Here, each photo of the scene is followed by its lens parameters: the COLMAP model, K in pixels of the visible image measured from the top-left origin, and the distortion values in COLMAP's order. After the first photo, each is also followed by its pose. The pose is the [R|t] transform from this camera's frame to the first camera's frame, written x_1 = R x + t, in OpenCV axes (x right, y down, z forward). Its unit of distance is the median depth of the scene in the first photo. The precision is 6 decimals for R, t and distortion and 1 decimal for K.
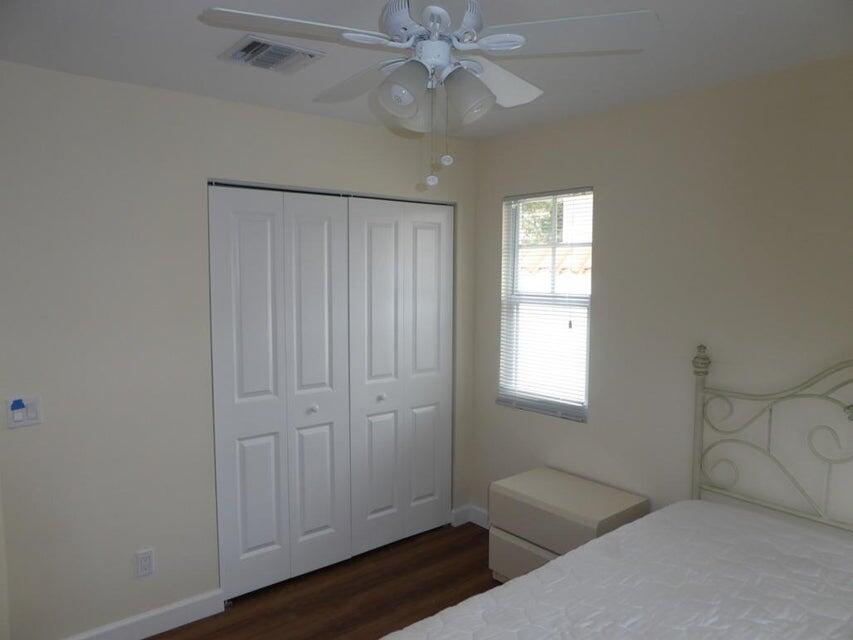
lens RADIAL K [[623.0, 0, 426.5], [0, 623.0, 320.0], [0, 0, 1]] dist [-0.006565, 0.007474]
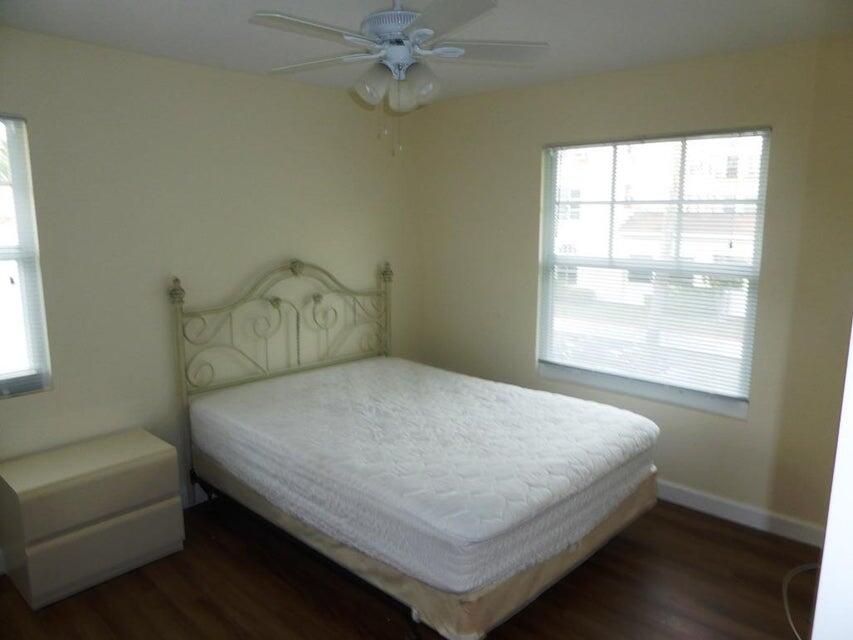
lens RADIAL K [[623.0, 0, 426.5], [0, 623.0, 320.0], [0, 0, 1]] dist [-0.006565, 0.007474]
pose [[-0.111017, -0.181478, 0.977108, -0.811471], [0.083650, 0.977991, 0.191146, -0.072270], [-0.990292, 0.102956, -0.093393, 0.645669]]
